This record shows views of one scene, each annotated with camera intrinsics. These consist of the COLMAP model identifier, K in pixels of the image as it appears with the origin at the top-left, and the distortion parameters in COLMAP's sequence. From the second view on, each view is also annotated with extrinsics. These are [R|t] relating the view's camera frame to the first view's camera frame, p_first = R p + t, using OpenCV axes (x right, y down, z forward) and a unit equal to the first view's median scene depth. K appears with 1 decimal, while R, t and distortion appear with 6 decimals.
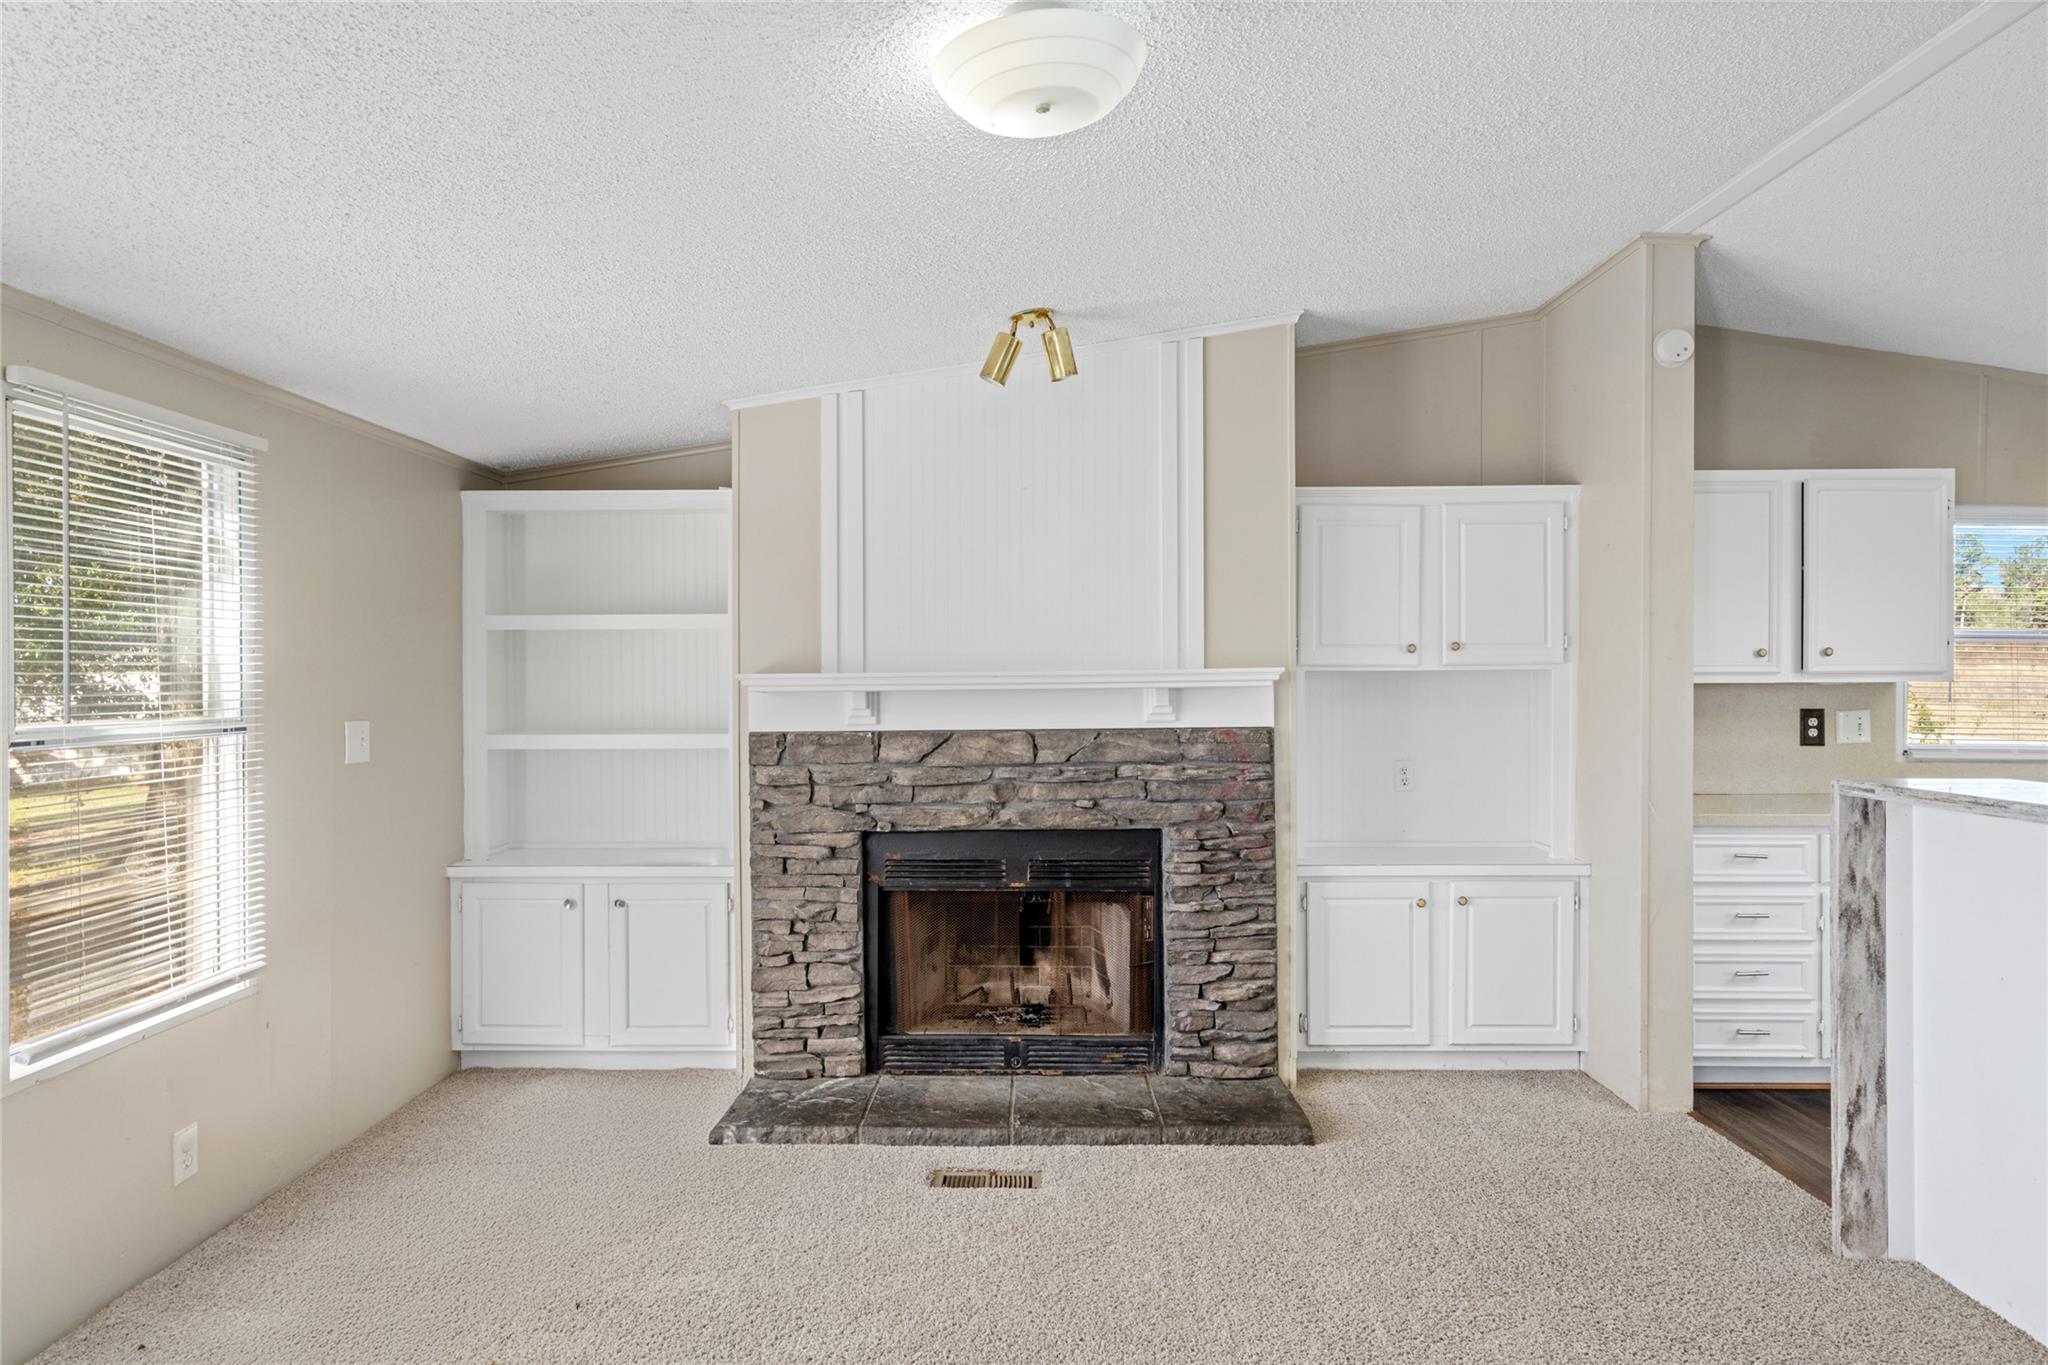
lens RADIAL K [[1230.5, 0, 1024.0], [0, 1230.5, 682.5], [0, 0, 1]] dist [0.008427, 0.001882]
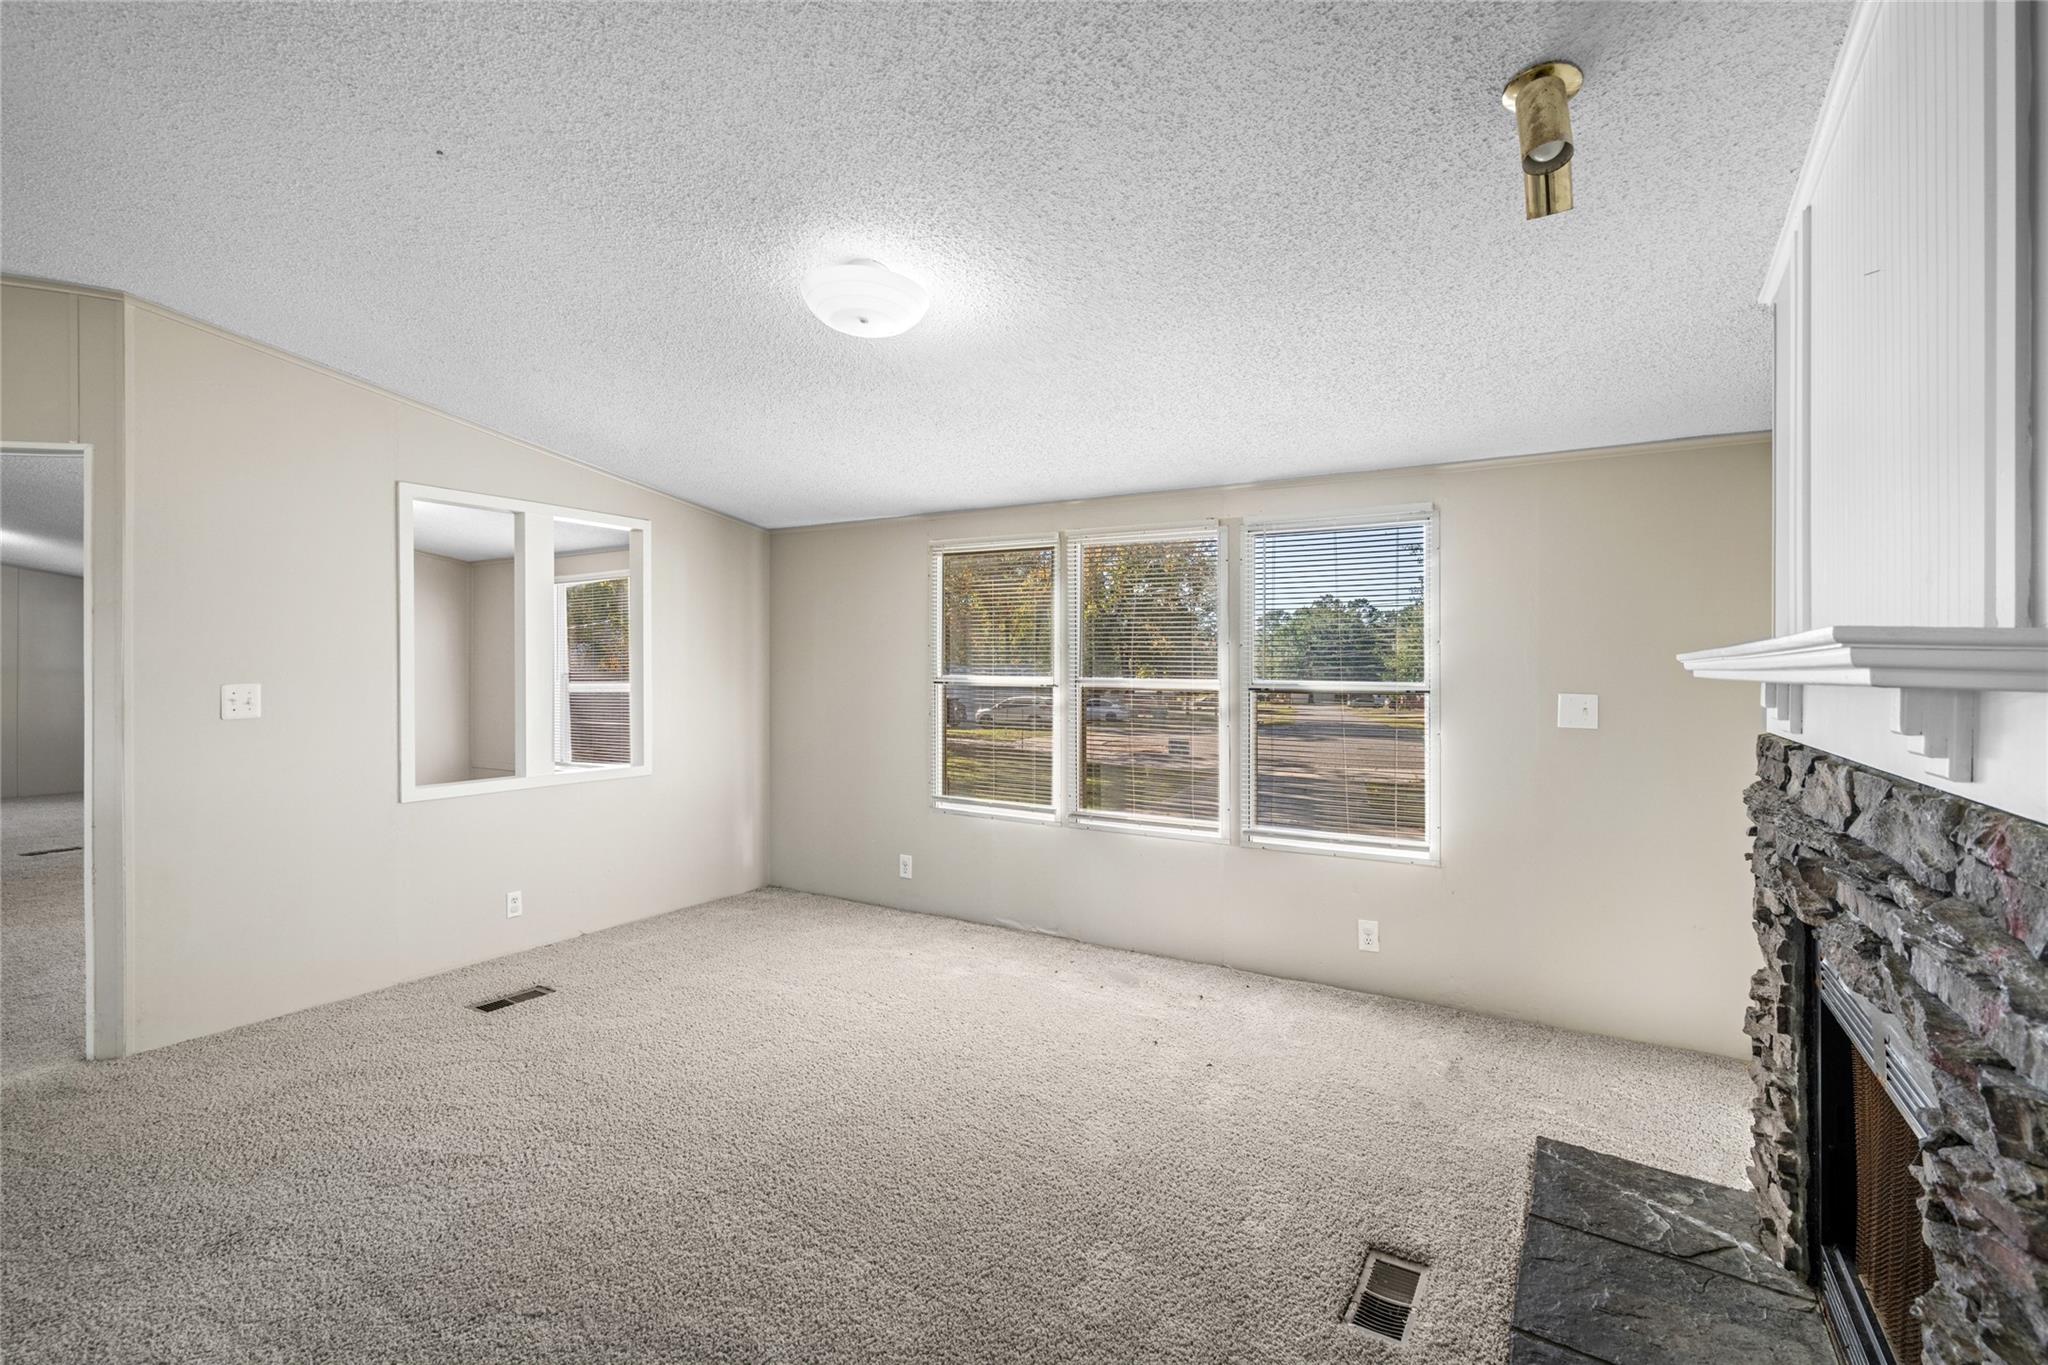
lens RADIAL K [[928.9, 0, 1026.2], [0, 928.9, 656.1], [0, 0, 1]] dist [-0.002774, -0.000232]
pose [[-0.511979, -0.001150, -0.858997, 0.488725], [-0.000209, 0.999999, -0.001214, -0.003621], [0.858998, -0.000442, -0.511979, 0.909507]]
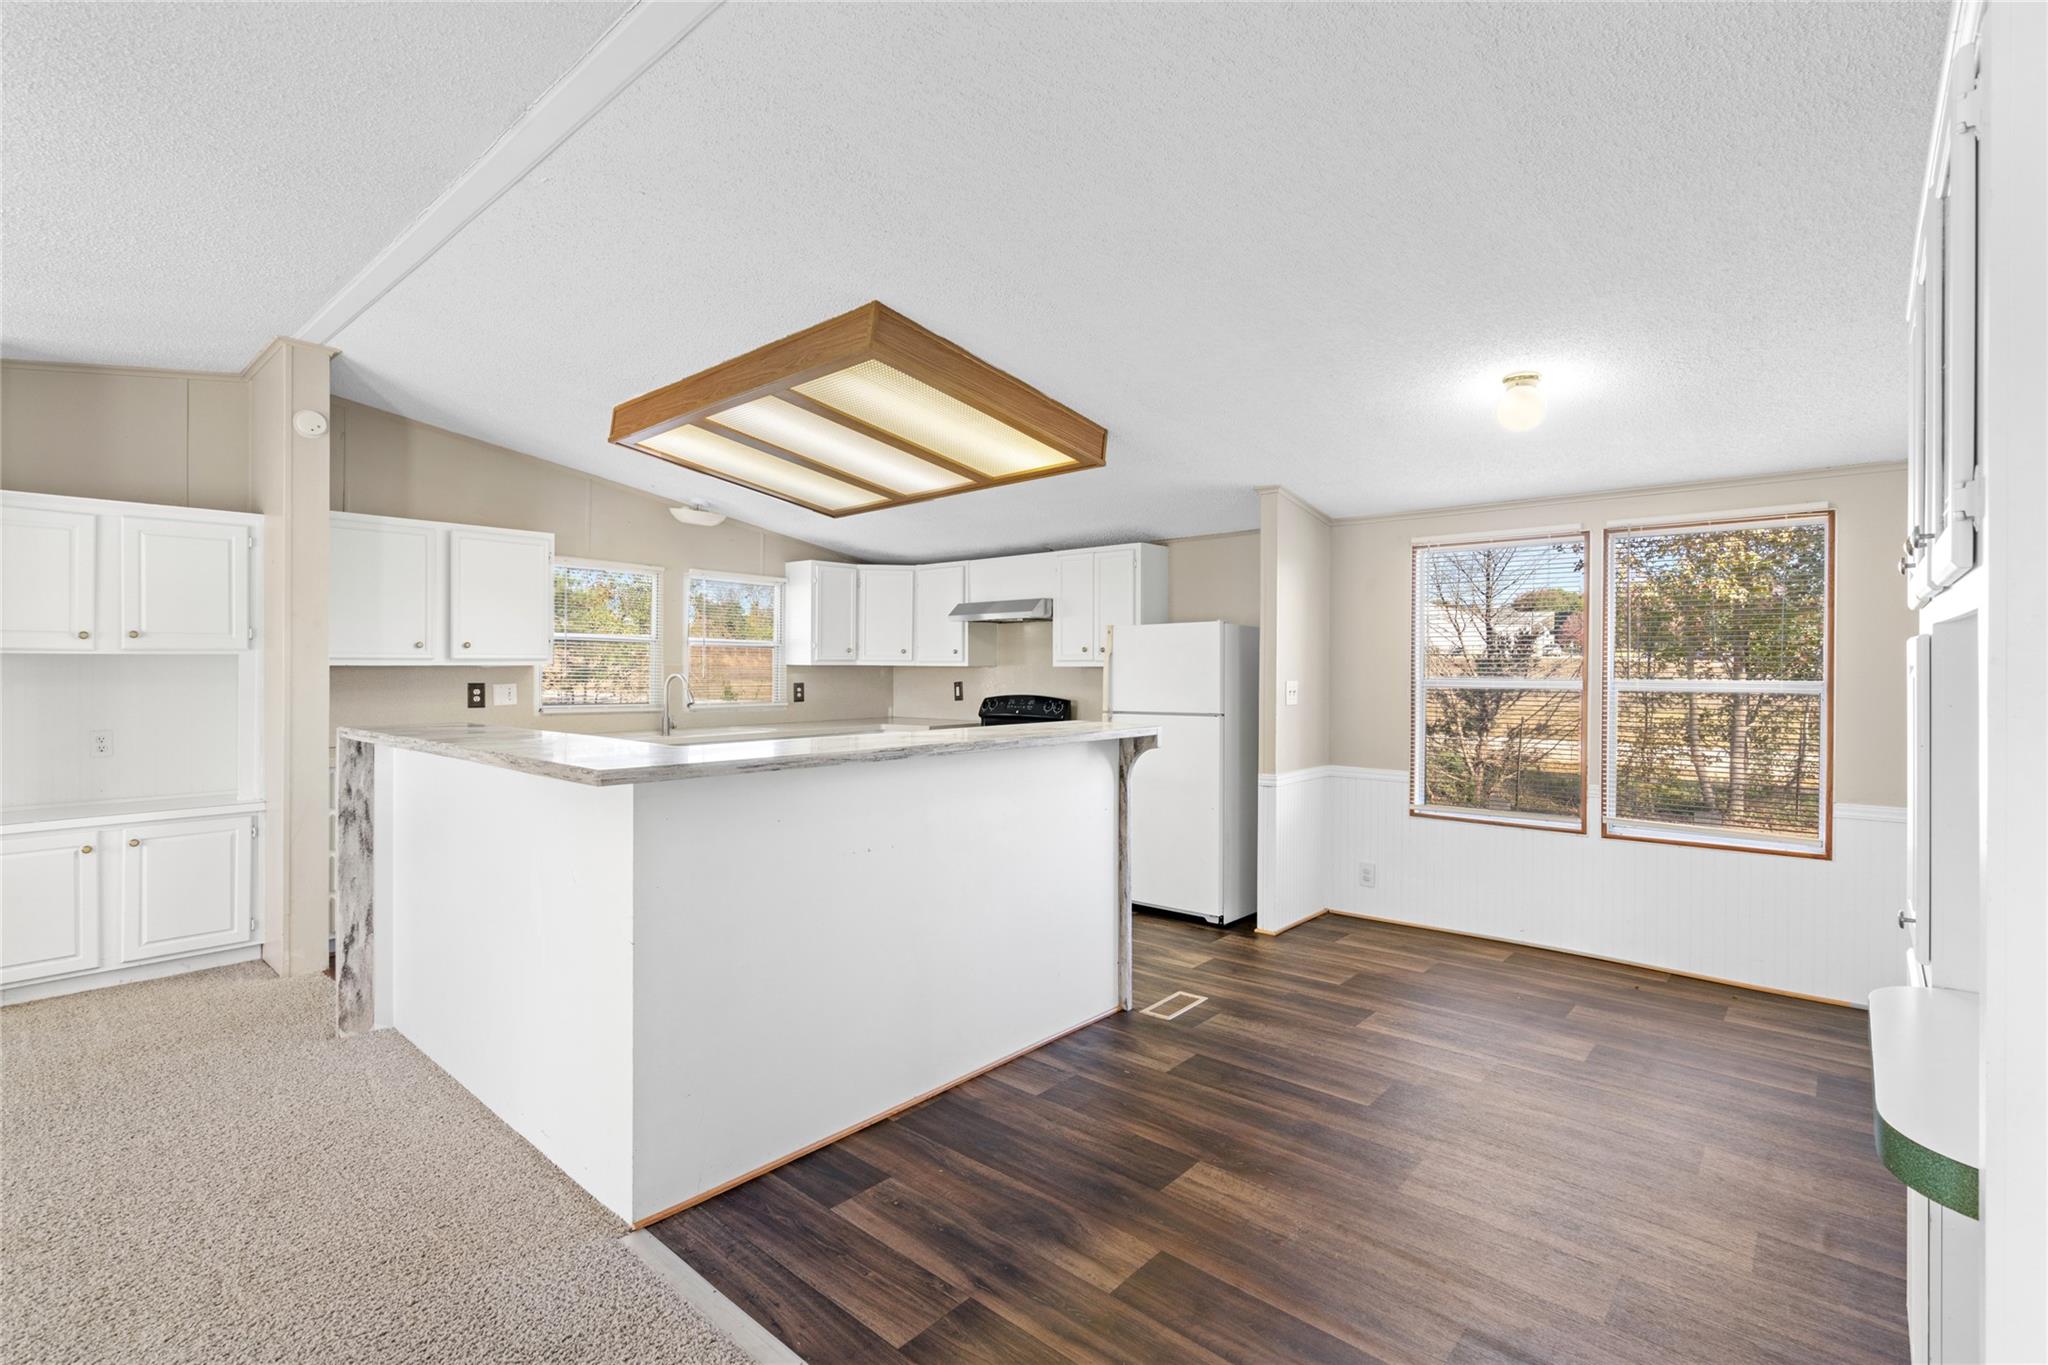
lens RADIAL K [[936.2, 0, 1013.7], [0, 936.2, 670.1], [0, 0, 1]] dist [-0.000721, 0.000759]
pose [[0.657931, 0.000571, 0.753078, 0.238893], [-0.001389, 0.999999, 0.000455, 0.004682], [-0.753077, -0.001345, 0.657931, -0.275971]]
